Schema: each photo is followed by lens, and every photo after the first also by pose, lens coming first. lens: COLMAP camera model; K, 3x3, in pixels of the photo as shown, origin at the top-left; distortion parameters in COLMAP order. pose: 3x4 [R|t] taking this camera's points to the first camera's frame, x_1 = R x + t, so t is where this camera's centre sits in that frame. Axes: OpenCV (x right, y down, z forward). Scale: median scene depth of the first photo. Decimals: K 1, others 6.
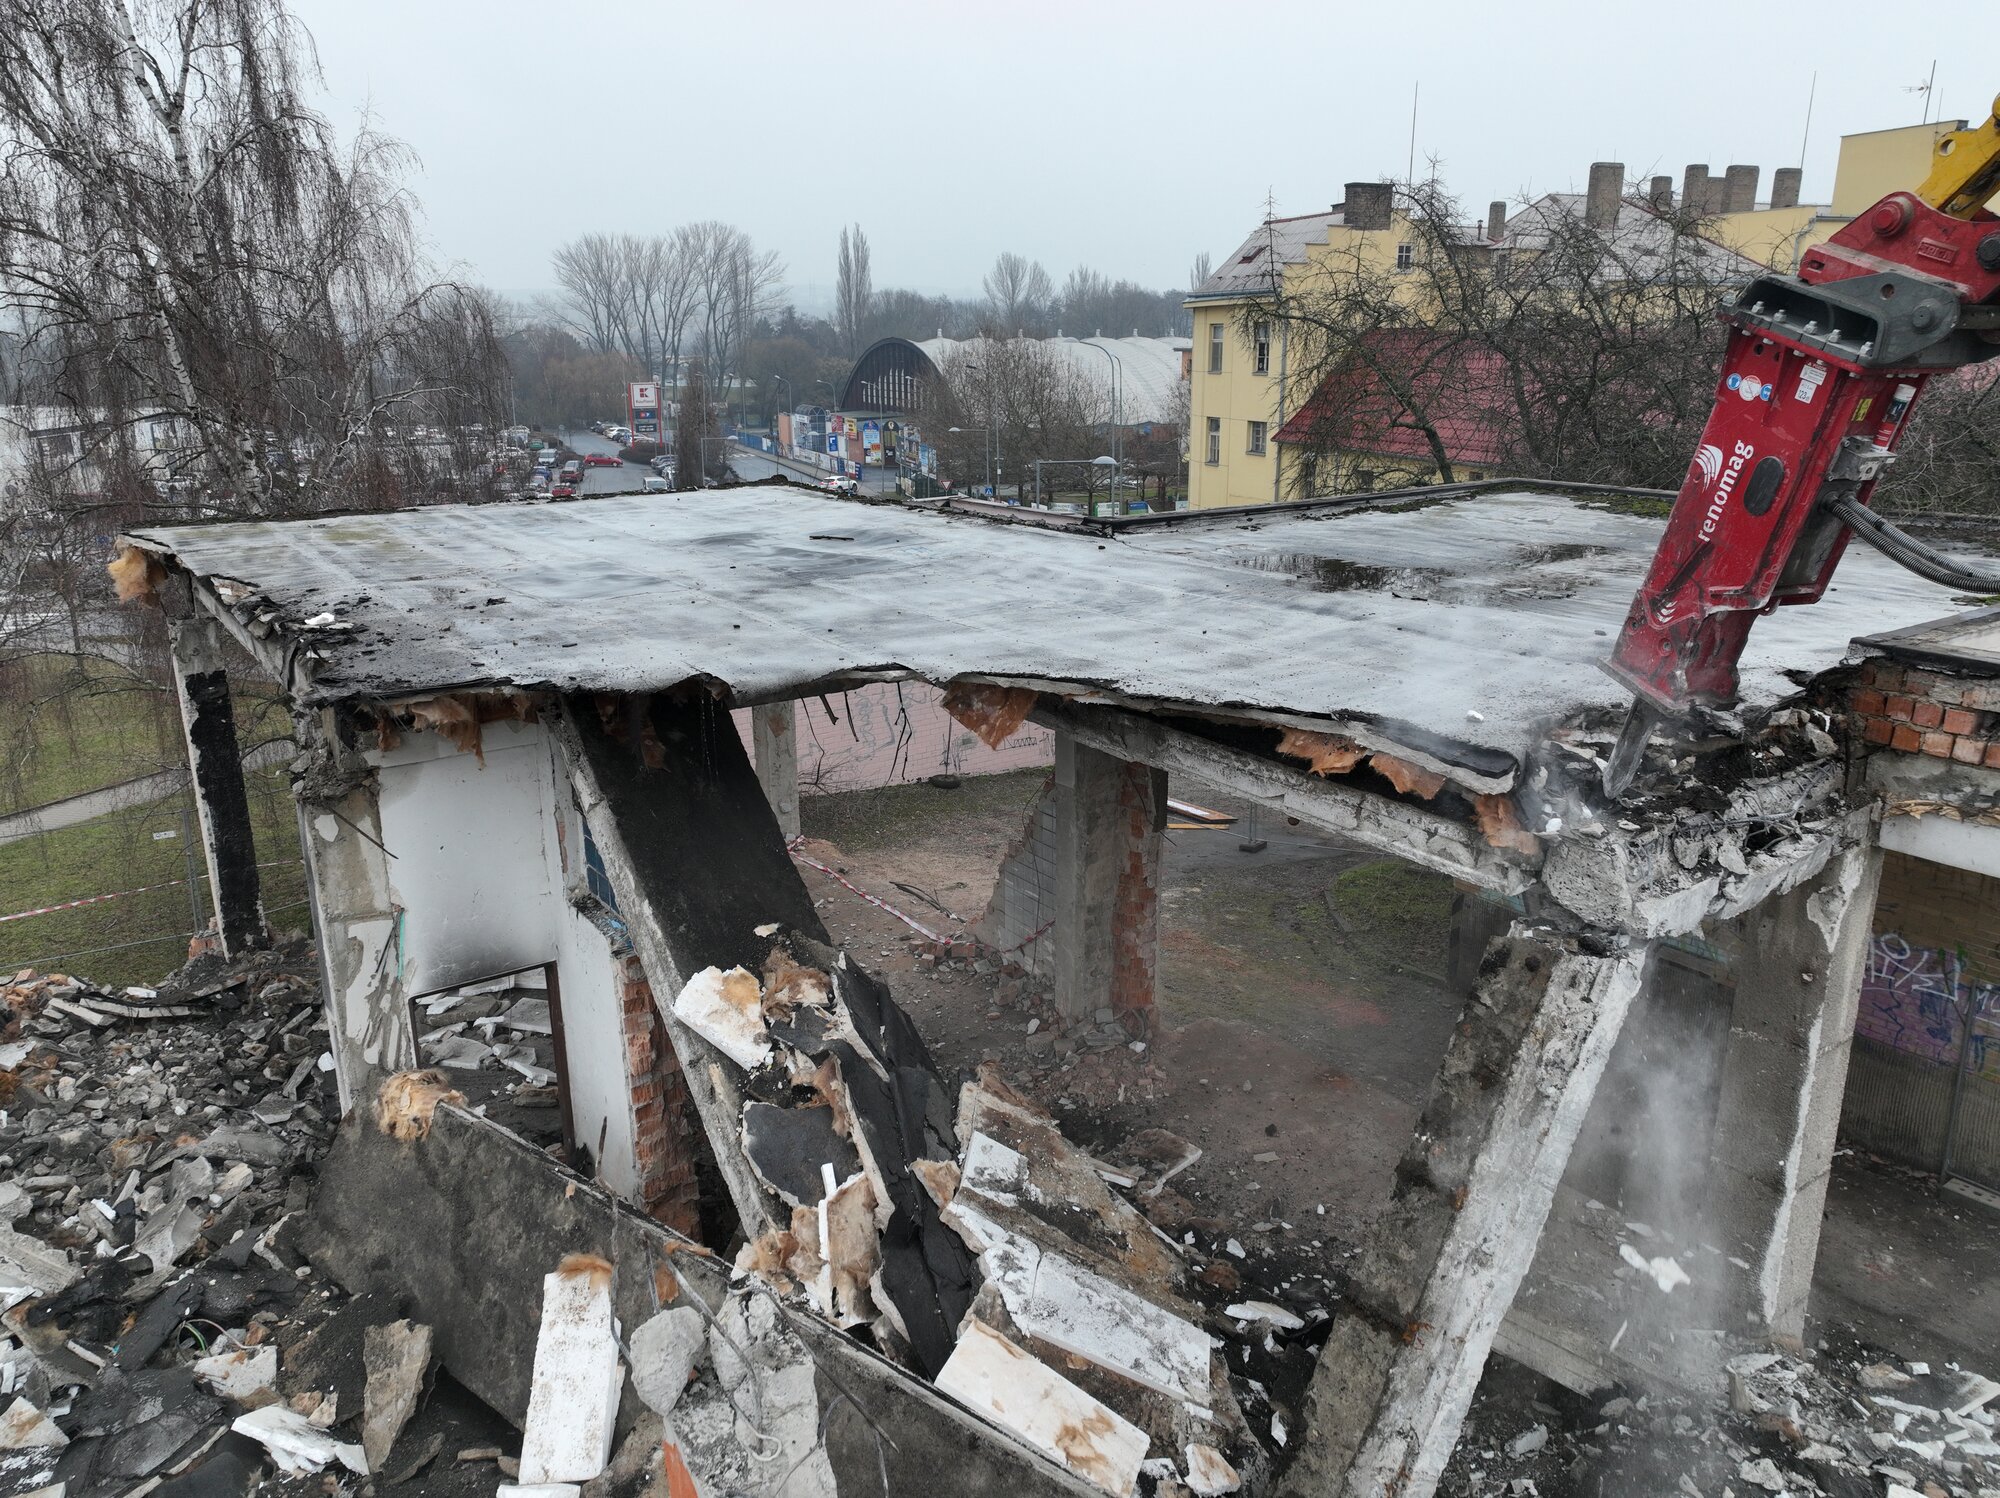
lens RADIAL K [[1432.4, 0, 1000.0], [0, 1432.4, 749.0], [0, 0, 1]] dist [0.004556, 0.003814]
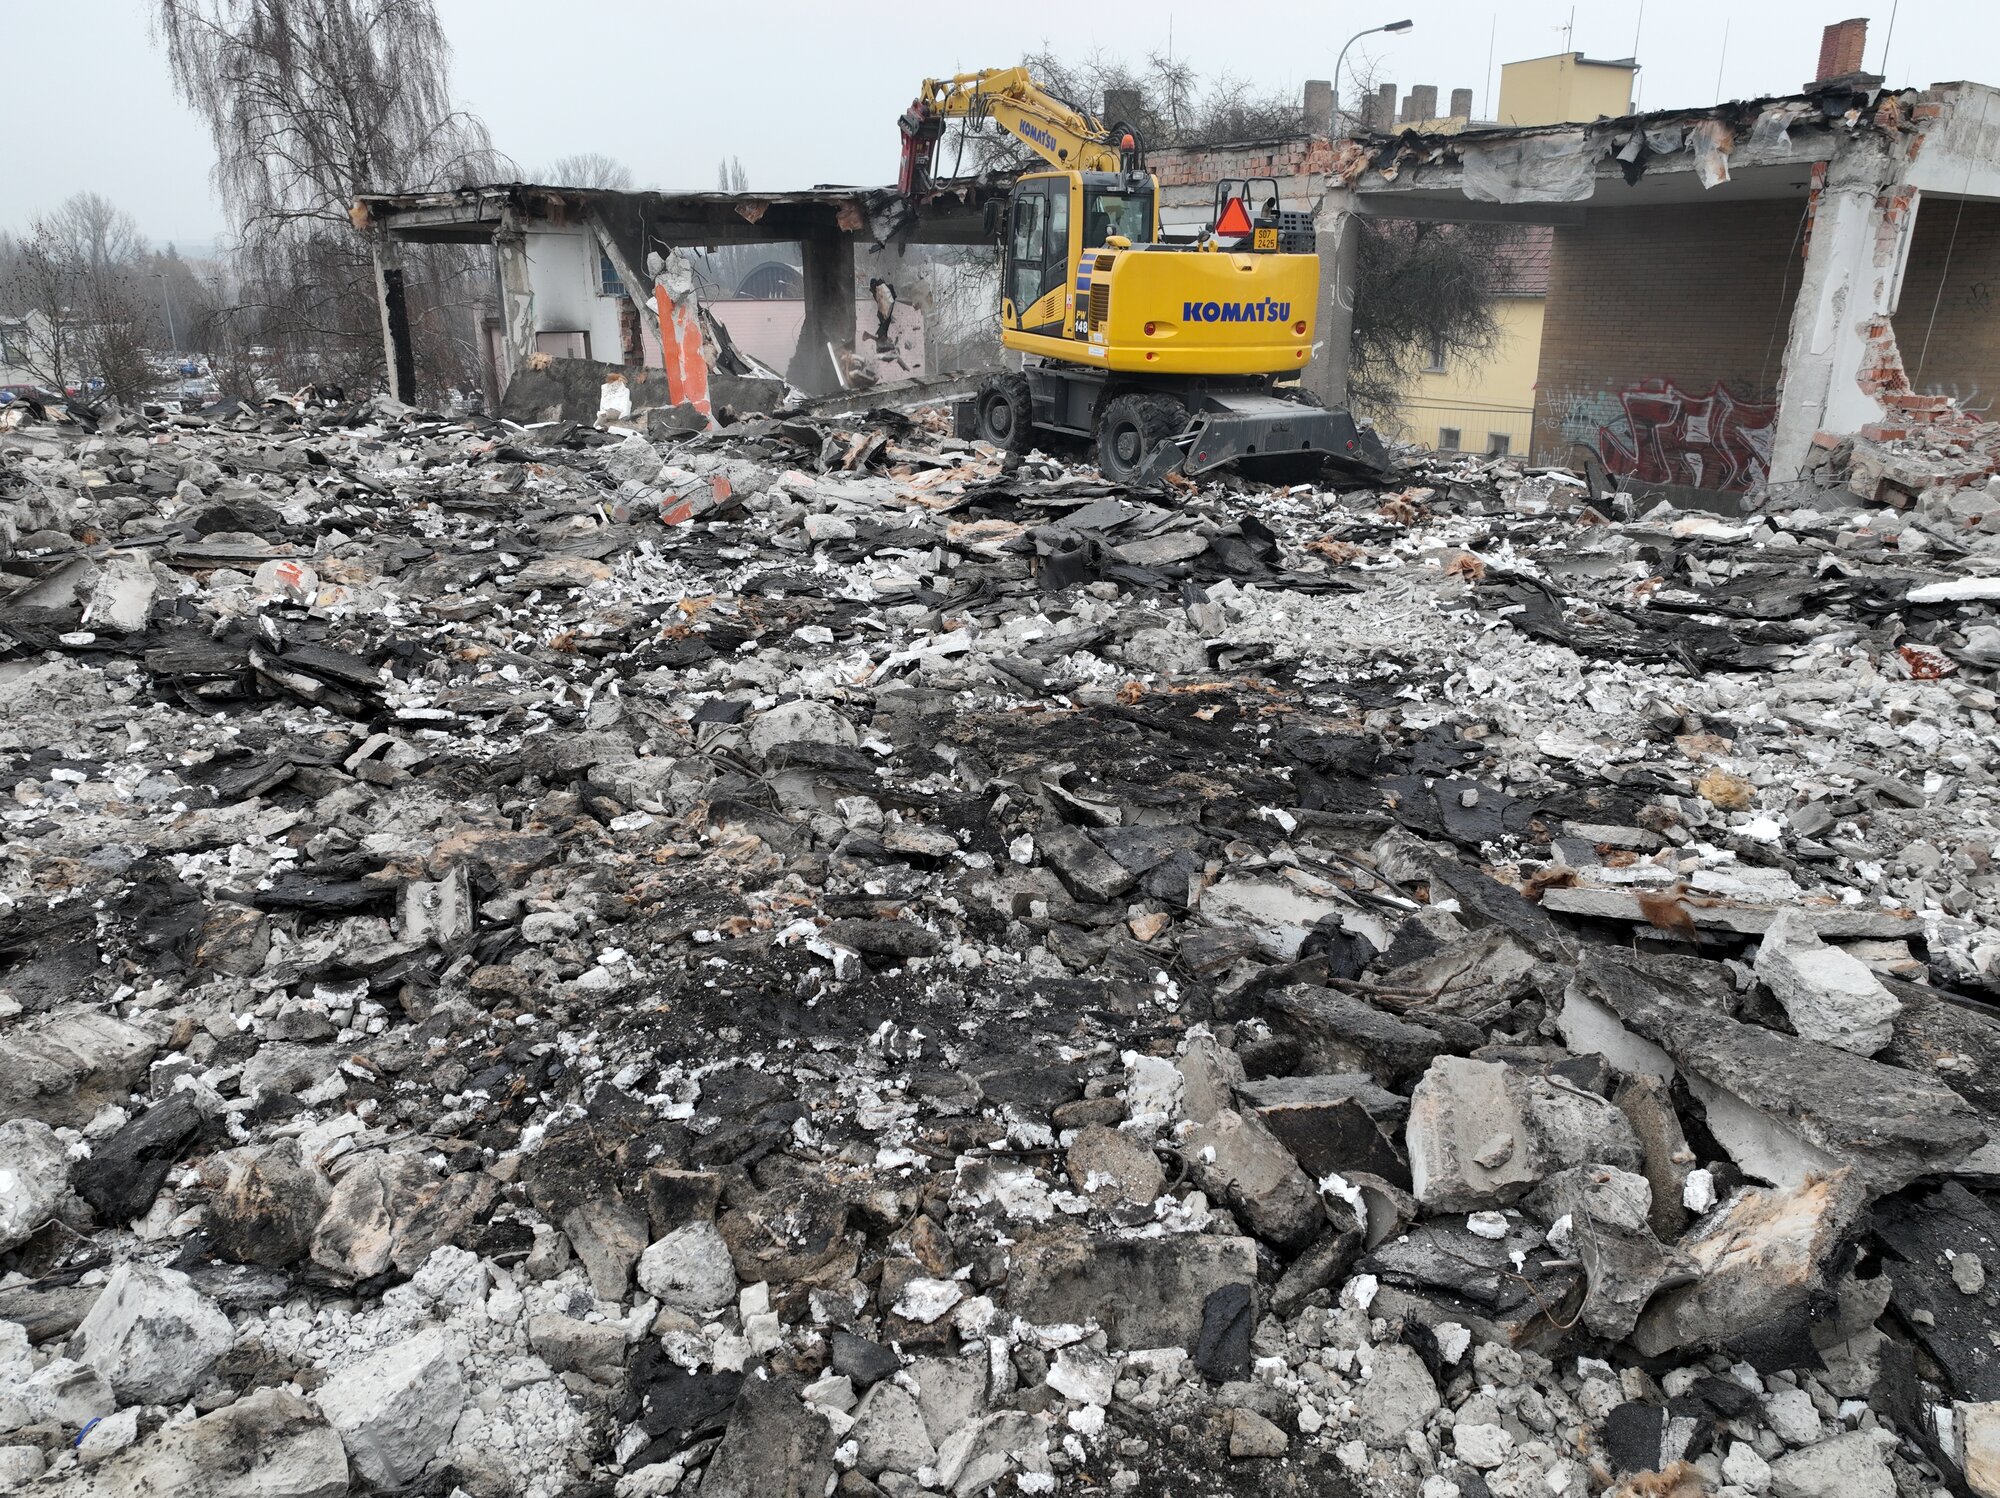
lens RADIAL K [[1432.4, 0, 1000.0], [0, 1432.4, 749.0], [0, 0, 1]] dist [0.004556, 0.003814]
pose [[0.995716, -0.029688, 0.087564, 0.187881], [0.026686, 0.999022, 0.035252, 0.903410], [-0.088525, -0.032765, 0.995535, -1.778063]]
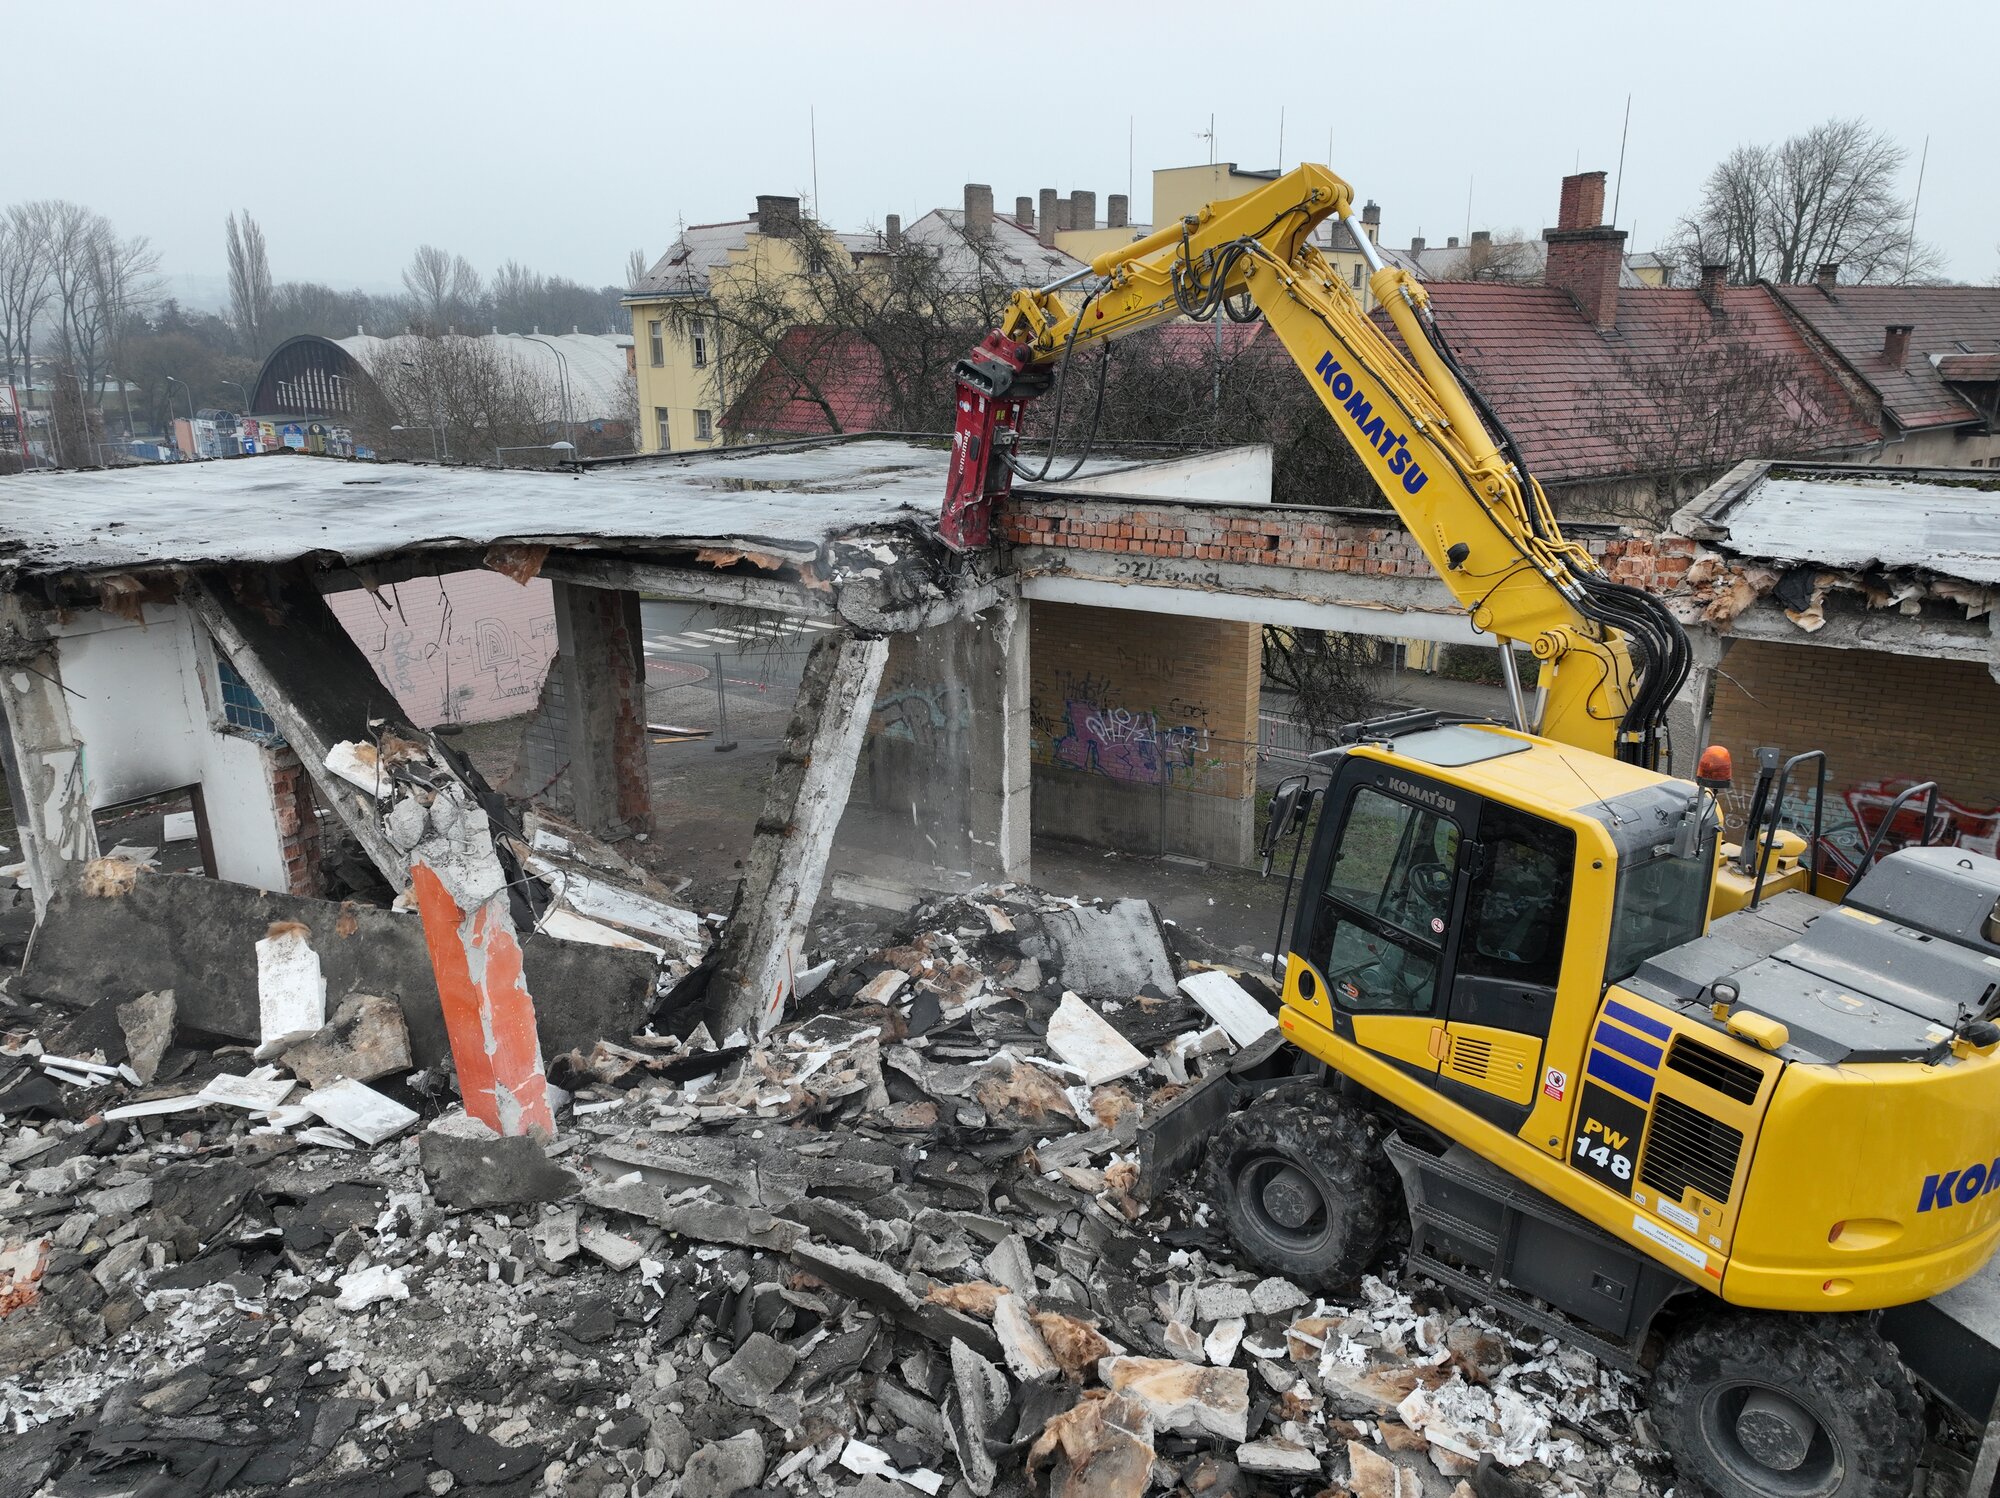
lens RADIAL K [[1400.4, 0, 1000.0], [0, 1400.4, 749.0], [0, 0, 1]] dist [0.001819, 0.006341]
pose [[0.931231, -0.104724, 0.349059, -0.067627], [0.101950, 0.994440, 0.026365, 0.176290], [-0.349879, 0.011035, 0.936730, -0.590371]]
